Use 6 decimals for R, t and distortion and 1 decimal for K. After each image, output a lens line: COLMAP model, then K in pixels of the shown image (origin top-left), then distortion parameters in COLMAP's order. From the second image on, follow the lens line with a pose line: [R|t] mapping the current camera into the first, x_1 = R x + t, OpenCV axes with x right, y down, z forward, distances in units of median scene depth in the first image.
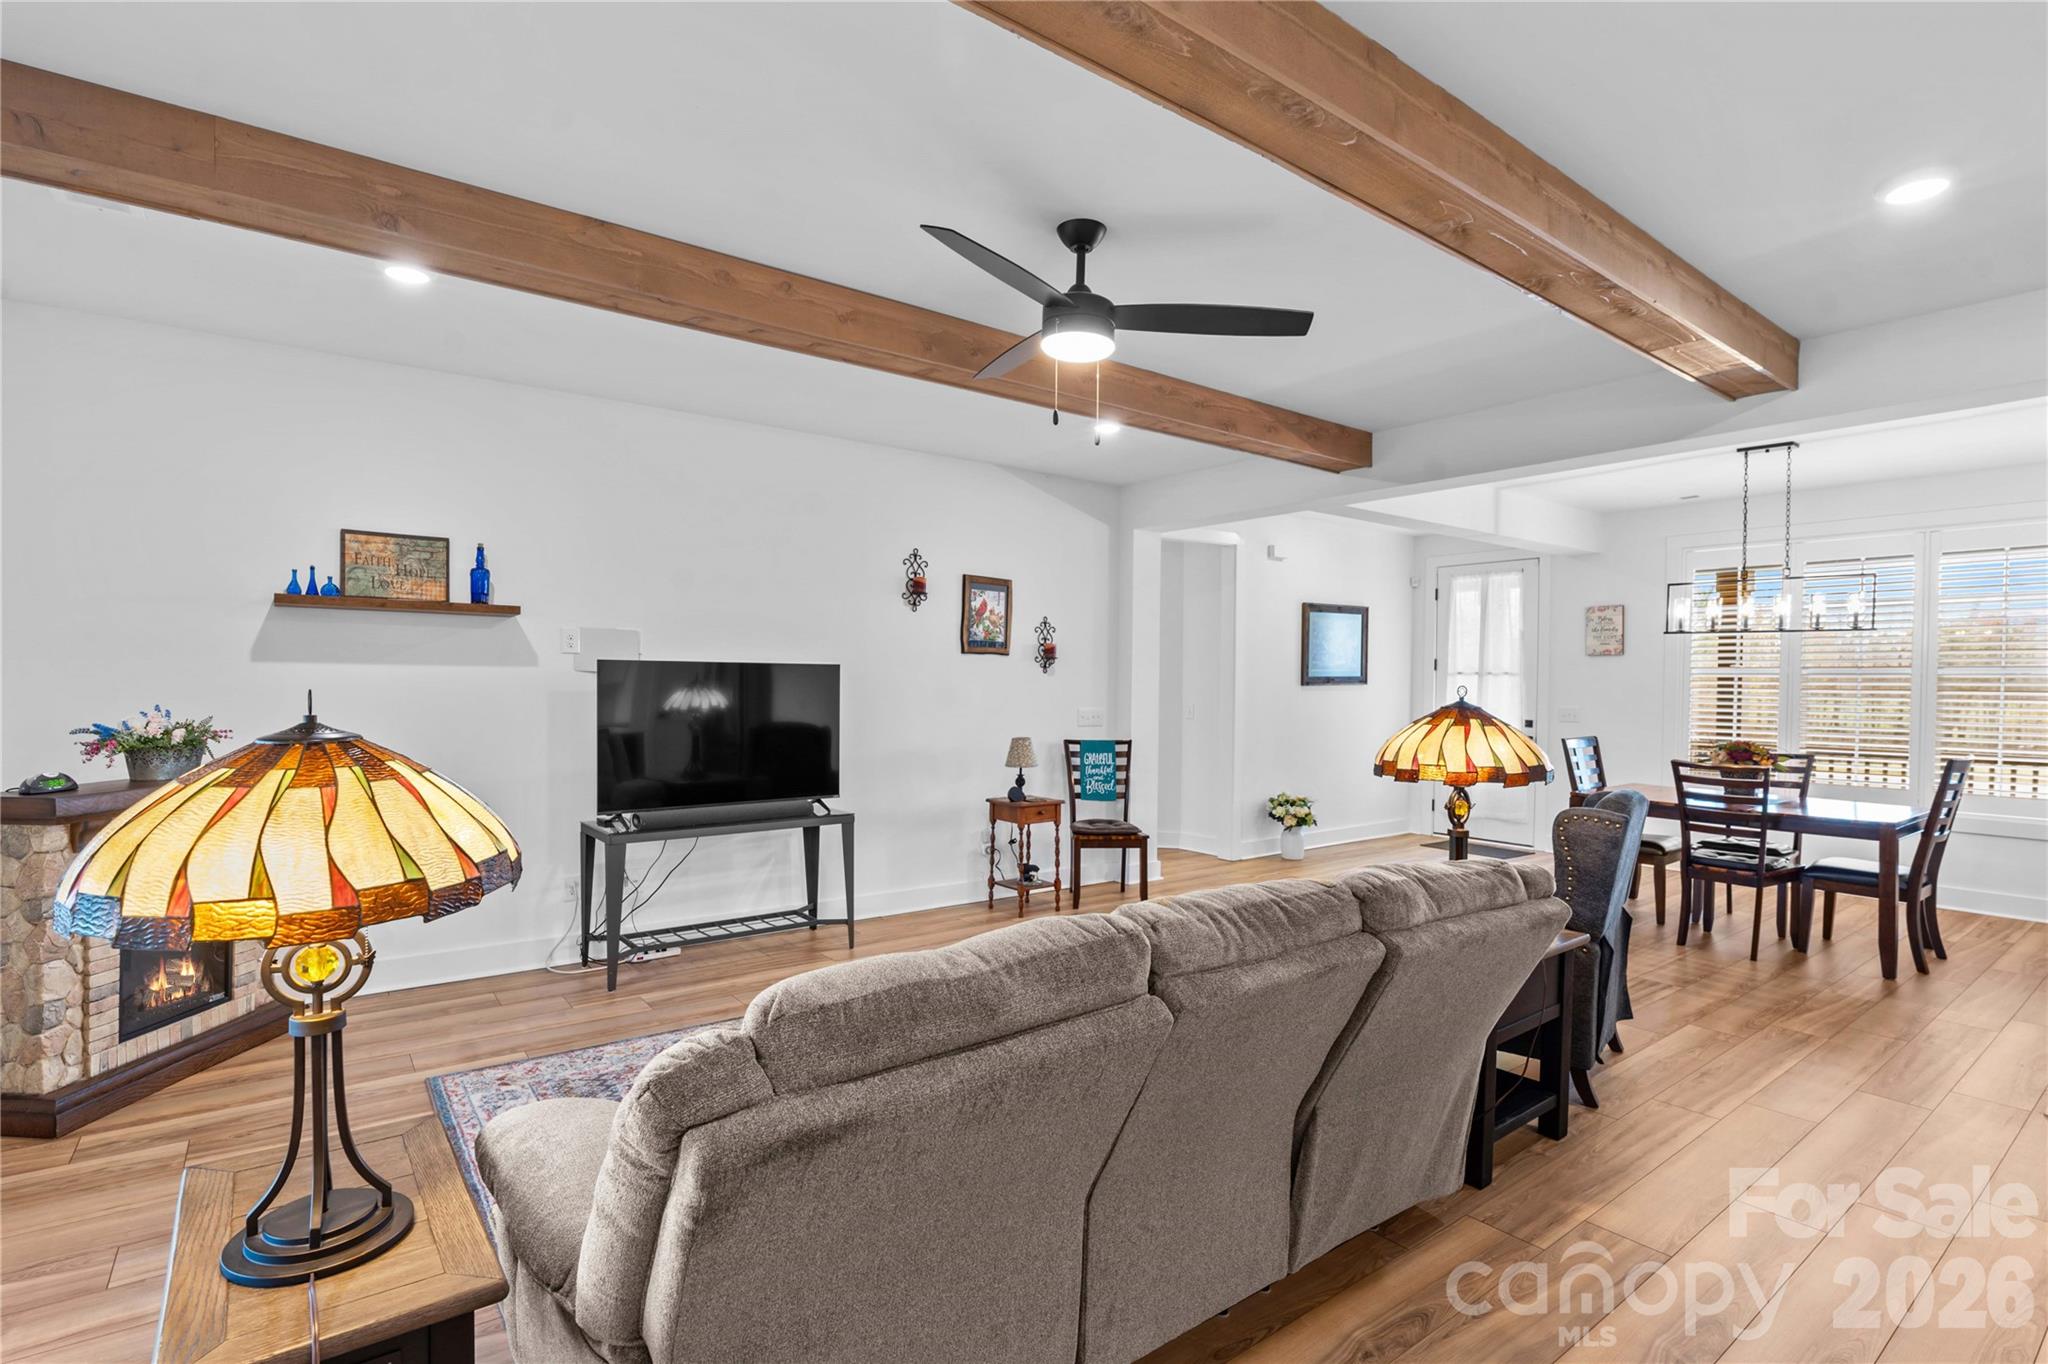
lens RADIAL K [[985.0, 0, 998.1], [0, 985.0, 697.9], [0, 0, 1]] dist [-0.019215, 0.000887]
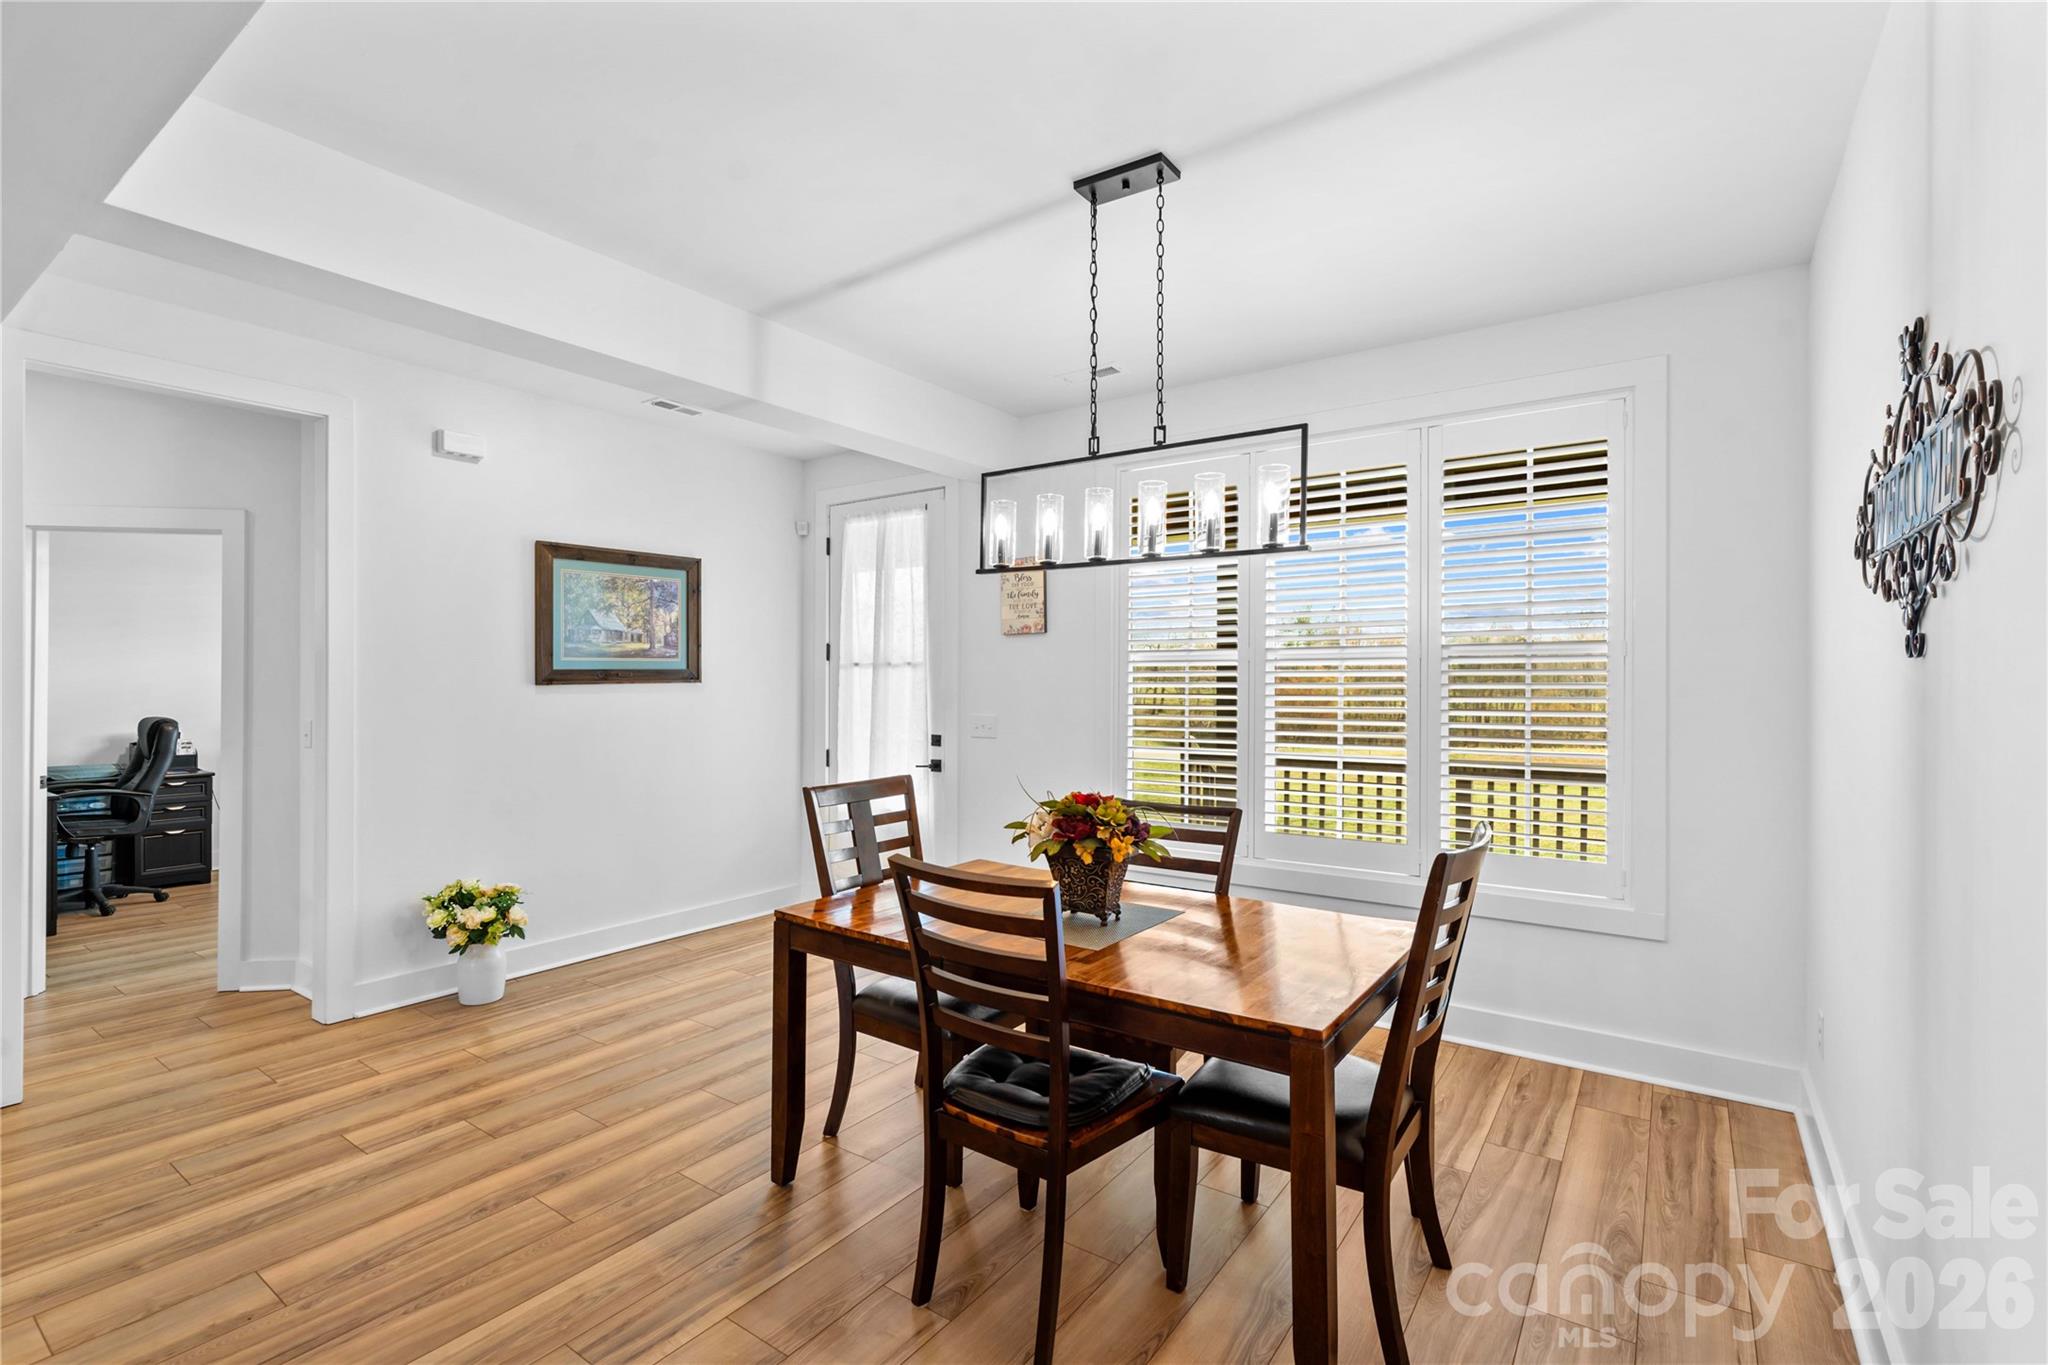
lens RADIAL K [[951.3, 0, 981.4], [0, 951.3, 677.7], [0, 0, 1]] dist [0.002413, 0.000044]
pose [[0.957137, -0.004115, 0.289607, 0.660396], [0.010682, 0.999720, -0.021099, -0.003416], [-0.289439, 0.023288, 0.956913, 0.647733]]
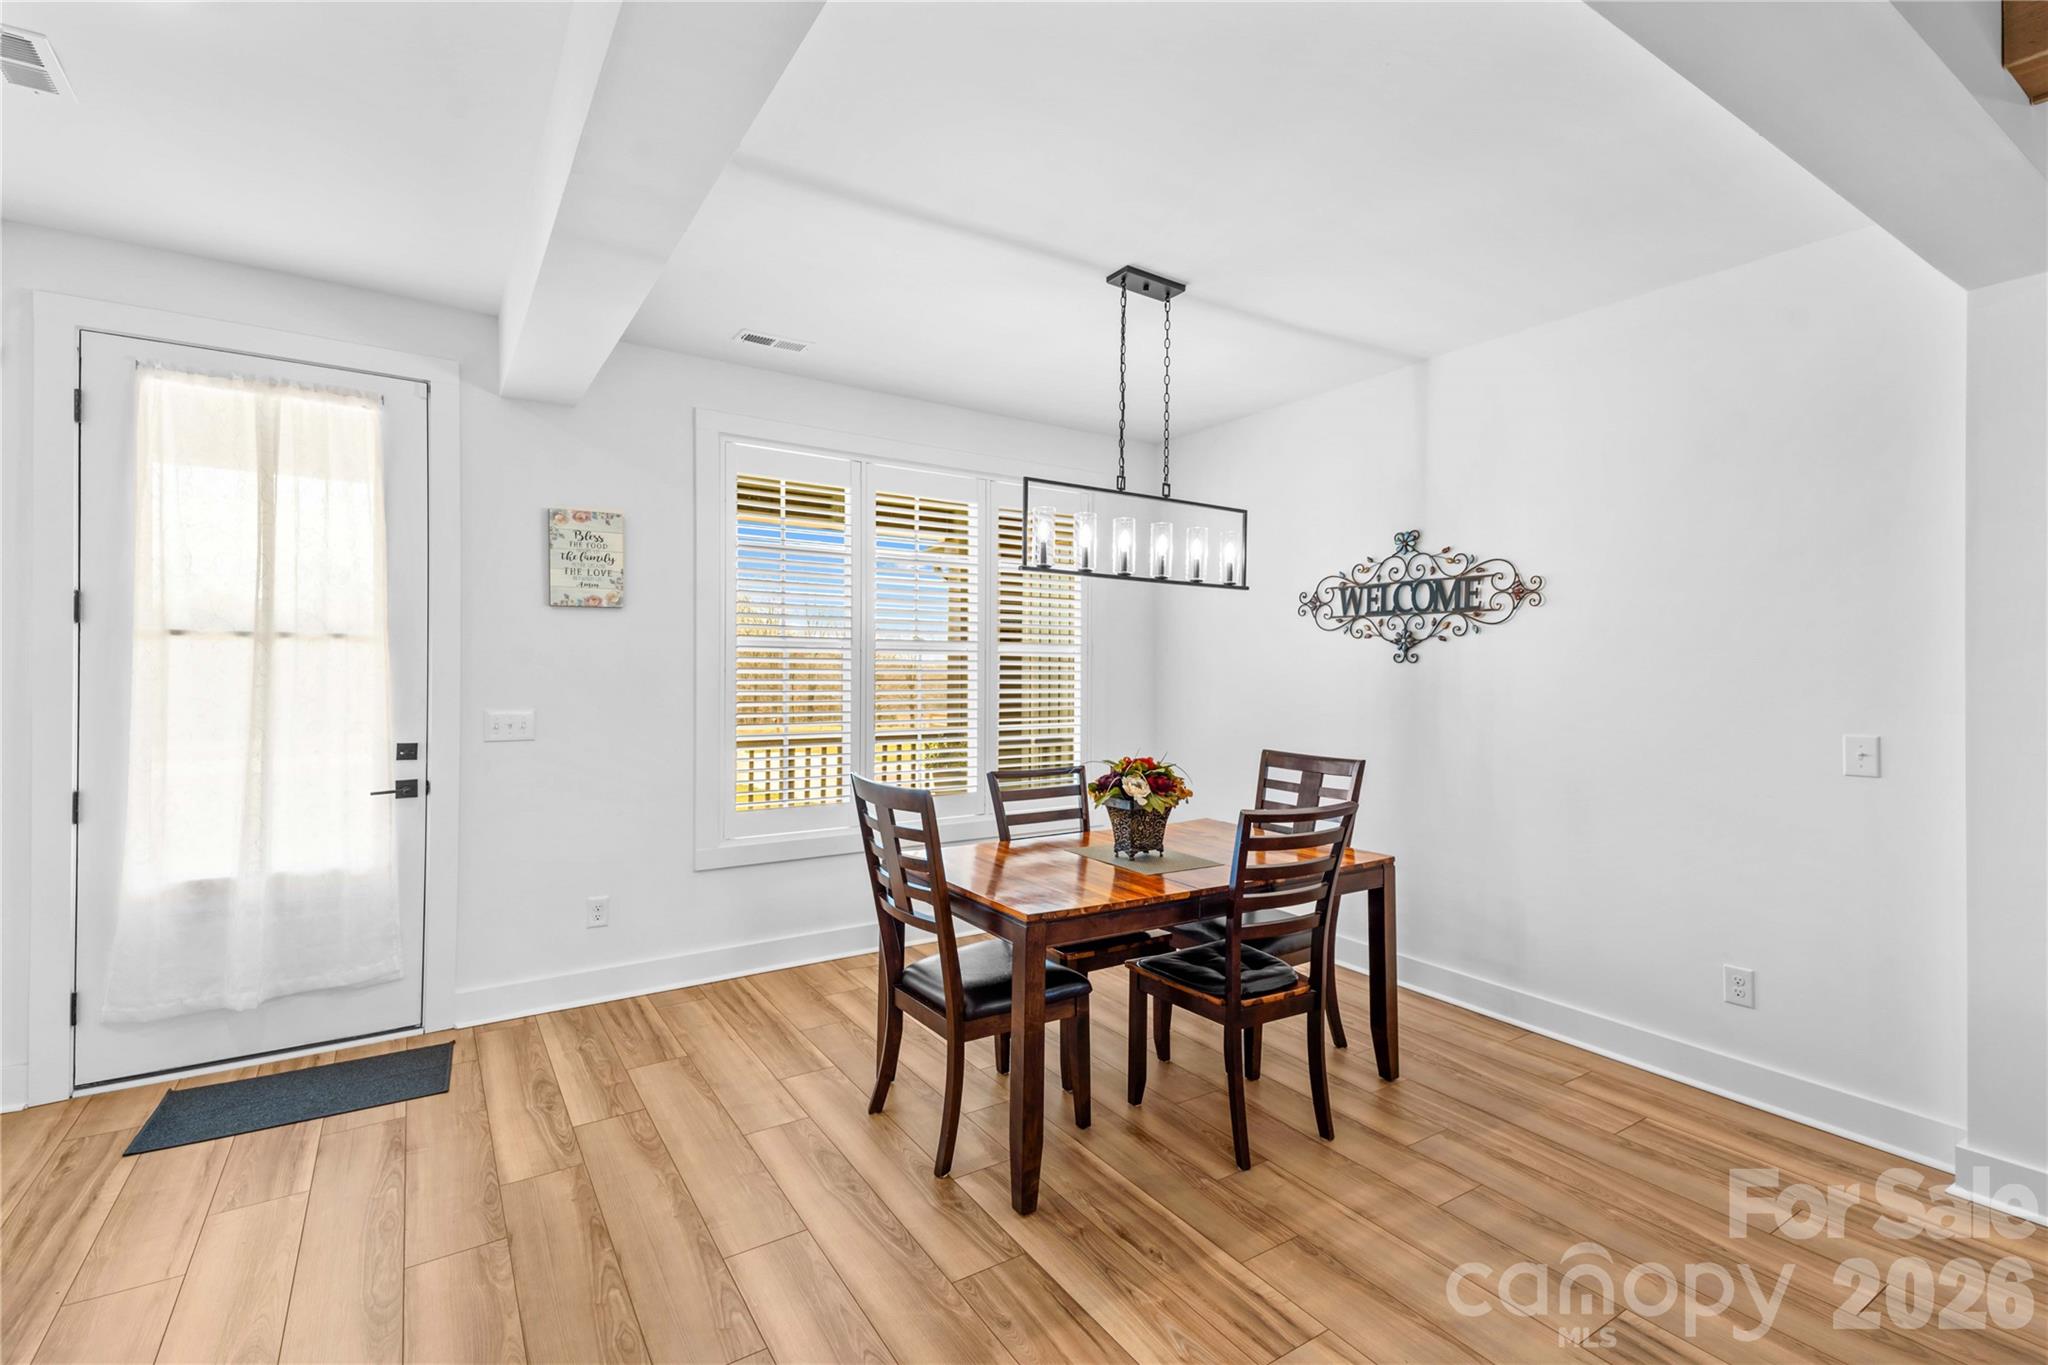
lens RADIAL K [[928.3, 0, 1032.3], [0, 928.3, 675.5], [0, 0, 1]] dist [0.053626, -0.000202]
pose [[0.047735, -0.013609, 0.998767, 0.217331], [0.010975, 0.999854, 0.013099, -0.017747], [-0.998800, 0.010336, 0.047878, 1.168259]]
